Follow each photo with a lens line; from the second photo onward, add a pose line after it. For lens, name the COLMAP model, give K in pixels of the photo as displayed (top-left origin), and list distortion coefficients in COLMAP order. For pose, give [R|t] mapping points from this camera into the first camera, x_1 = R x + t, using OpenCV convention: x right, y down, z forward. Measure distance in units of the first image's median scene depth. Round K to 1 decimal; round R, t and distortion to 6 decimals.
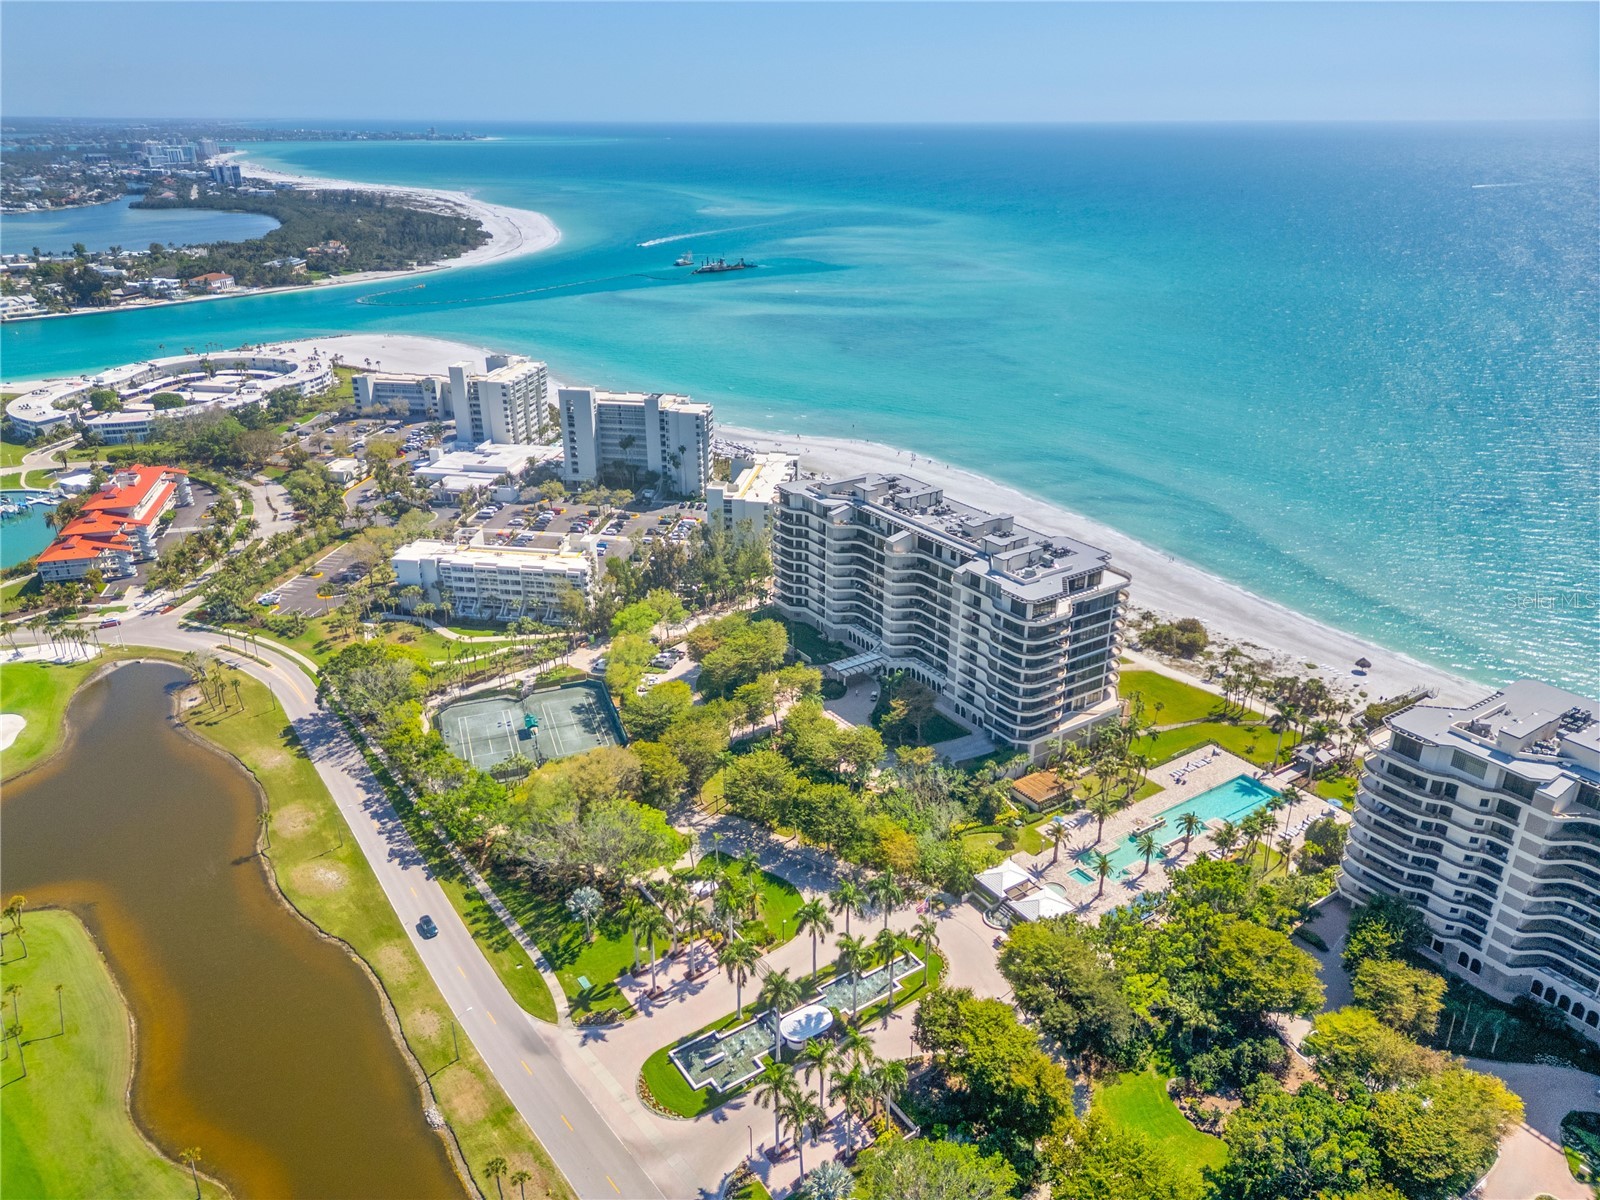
lens RADIAL K [[1121.5, 0, 810.2], [0, 1121.5, 602.6], [0, 0, 1]] dist [0.108412, -0.141010]
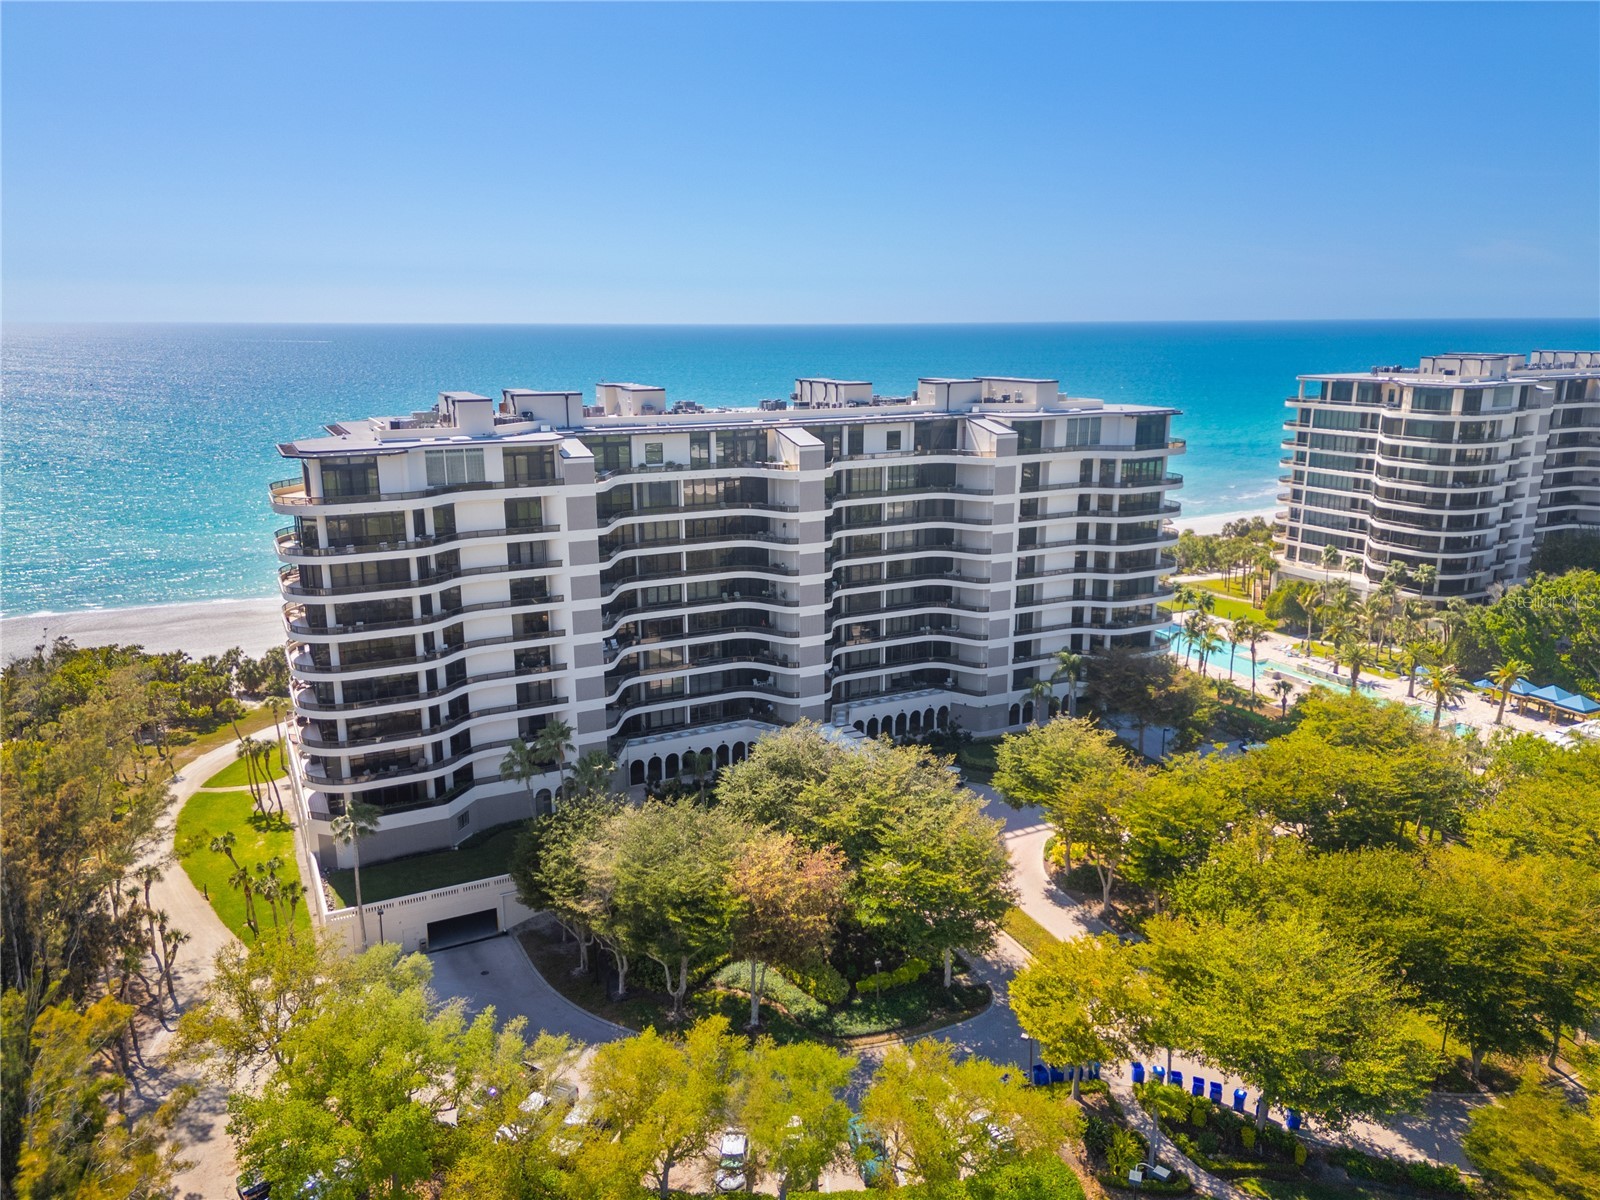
lens RADIAL K [[1165.6, 0, 800.0], [0, 1165.6, 600.0], [0, 0, 1]] dist [0.079091, -0.083005]
pose [[0.127680, -0.226015, 0.965720, -0.411216], [0.399219, 0.903040, 0.158564, -0.079799], [-0.907922, 0.365289, 0.205530, 1.040448]]
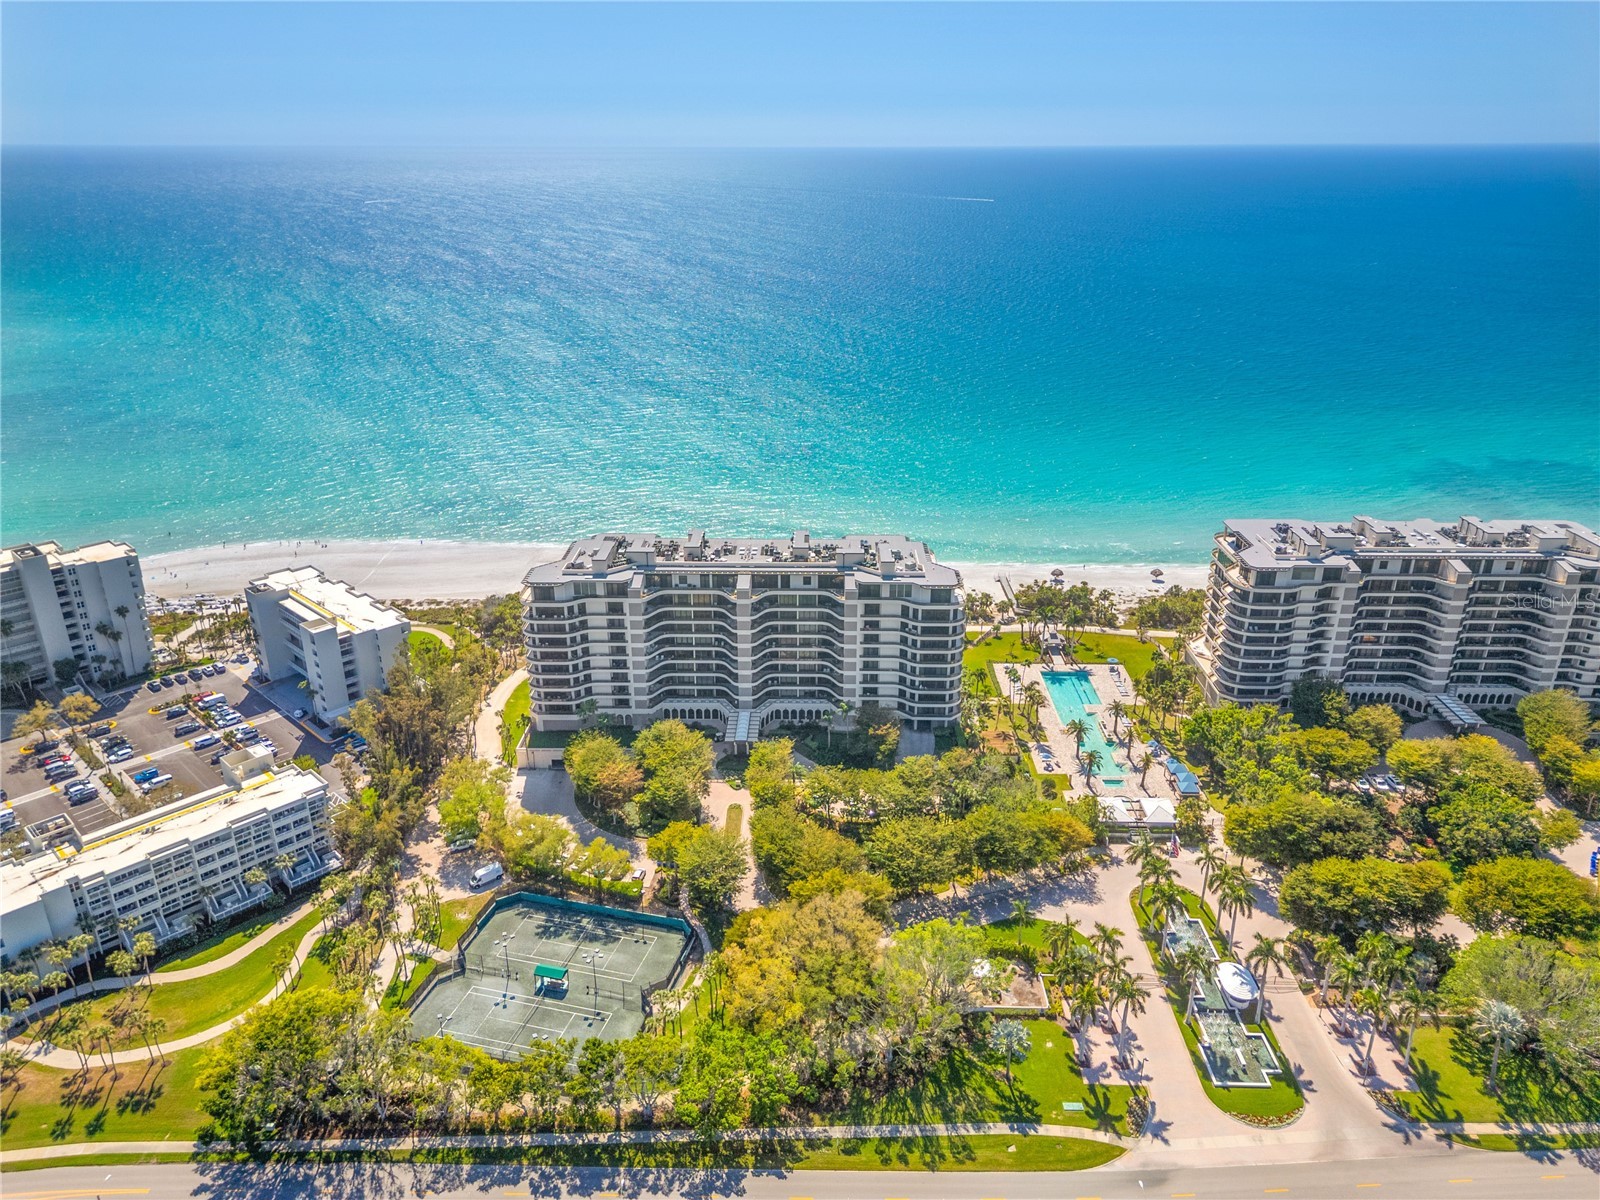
lens RADIAL K [[1119.9, 0, 789.8], [0, 1119.9, 602.9], [0, 0, 1]] dist [0.079012, -0.092617]
pose [[0.577422, -0.309629, 0.755456, -0.681926], [0.323646, 0.936299, 0.136375, -0.175207], [-0.749558, 0.165754, 0.640850, 0.418344]]
